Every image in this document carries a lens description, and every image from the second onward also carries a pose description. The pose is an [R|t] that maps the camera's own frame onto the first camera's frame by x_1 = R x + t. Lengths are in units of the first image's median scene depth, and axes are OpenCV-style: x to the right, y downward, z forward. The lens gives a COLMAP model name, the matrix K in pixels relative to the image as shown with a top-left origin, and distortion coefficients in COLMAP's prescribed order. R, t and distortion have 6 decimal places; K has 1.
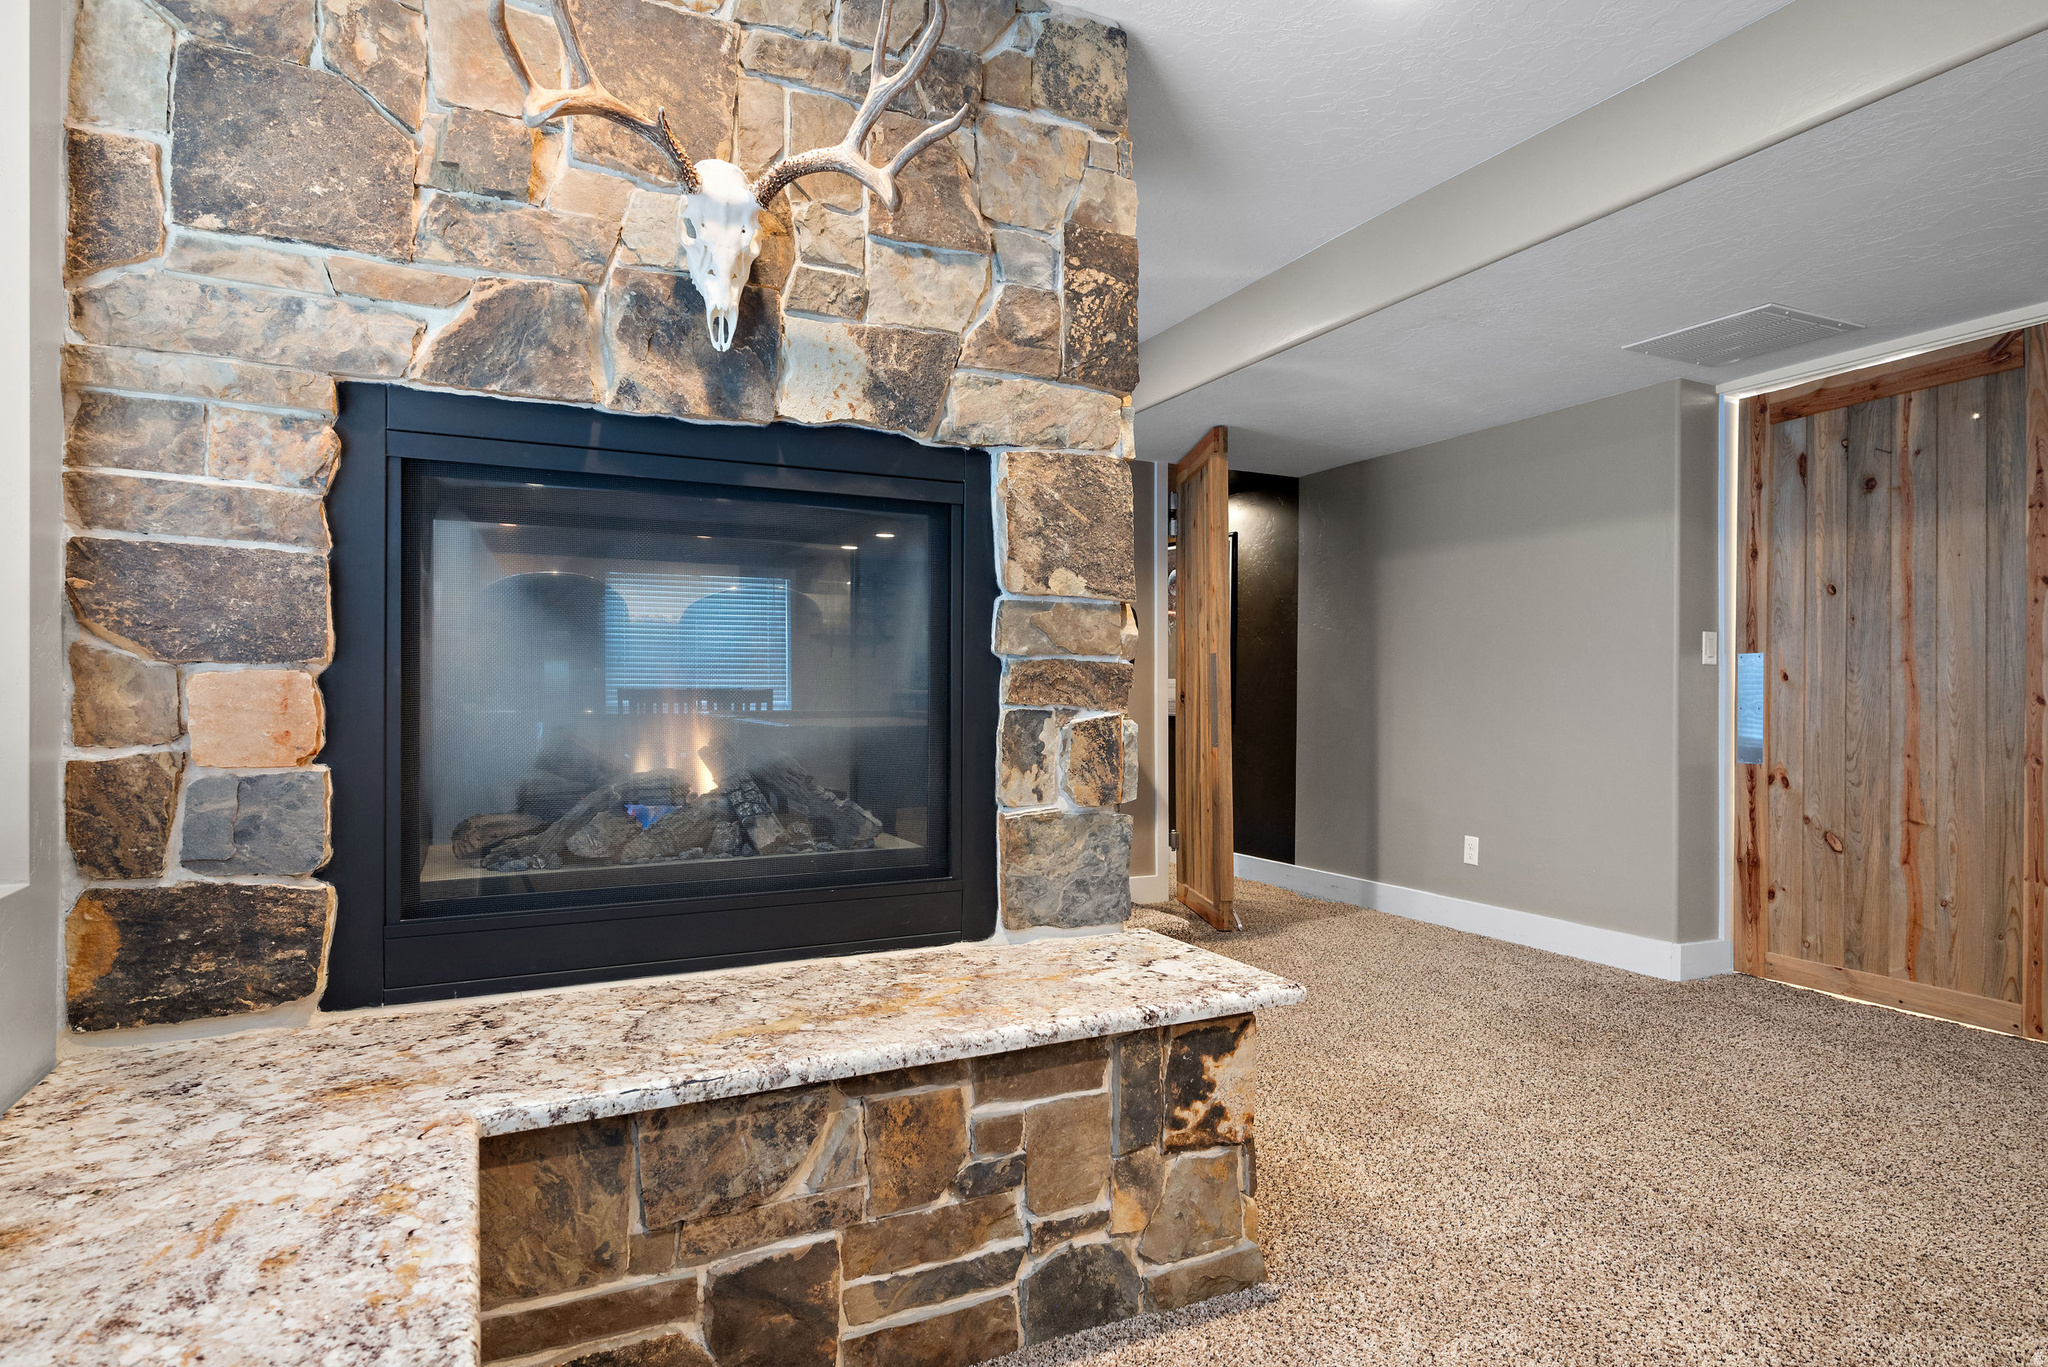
lens RADIAL K [[1110.0, 0, 1021.3], [0, 1110.0, 689.6], [0, 0, 1]] dist [0.000541, 0.001250]
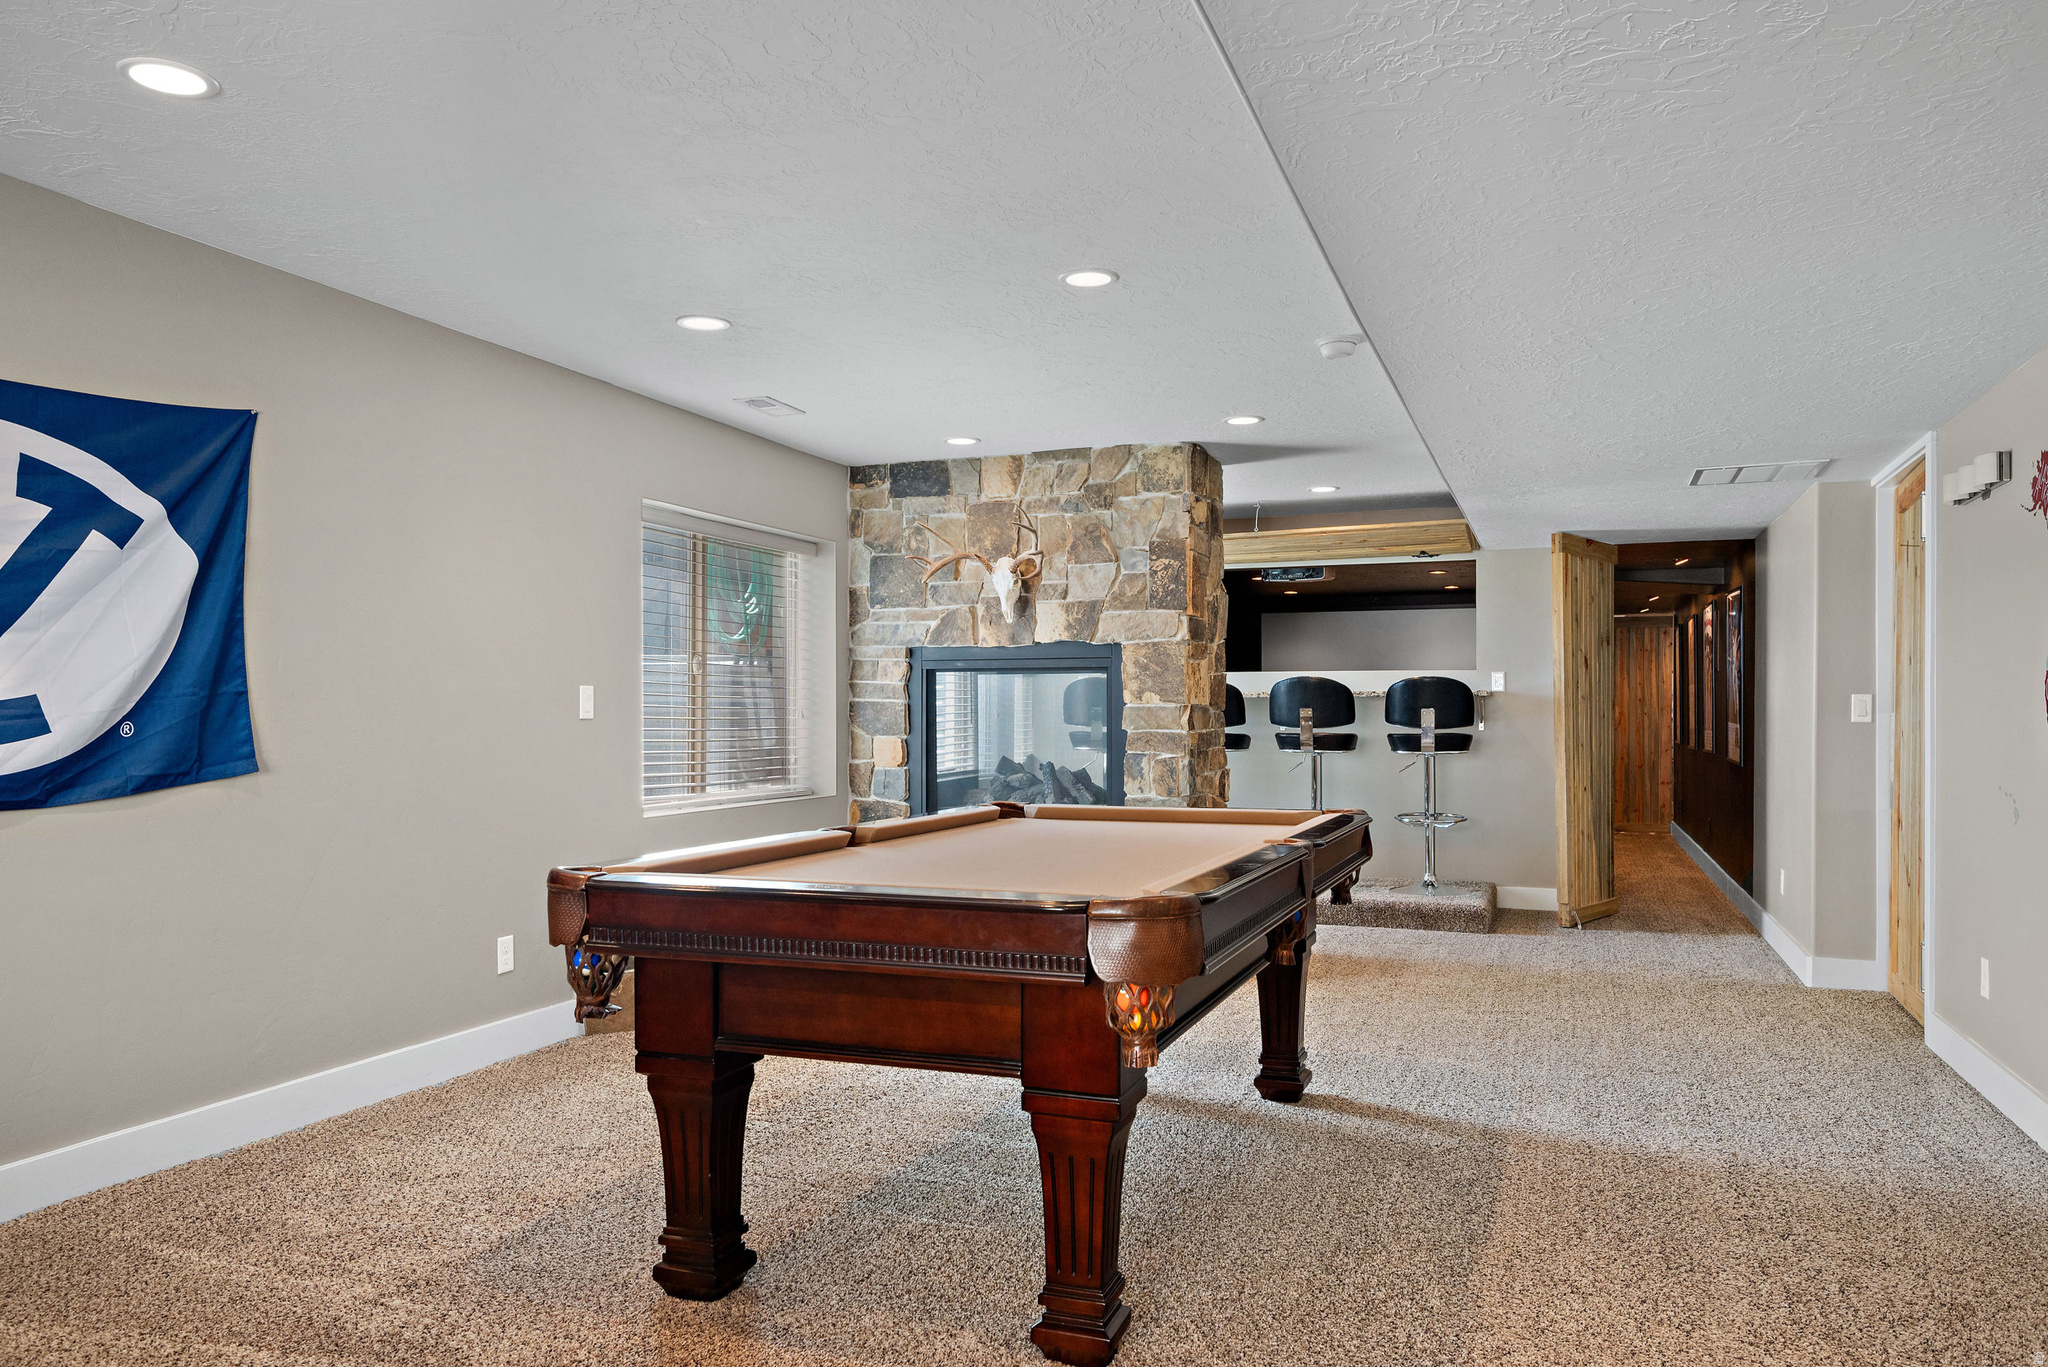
lens RADIAL K [[1389.1, 0, 1025.7], [0, 1389.1, 692.9], [0, 0, 1]] dist [-0.003274, -0.000307]
pose [[0.677365, -0.012411, -0.735543, 2.474122], [0.005839, 0.999917, -0.011494, -0.094673], [0.735624, 0.003491, 0.677381, -1.419719]]
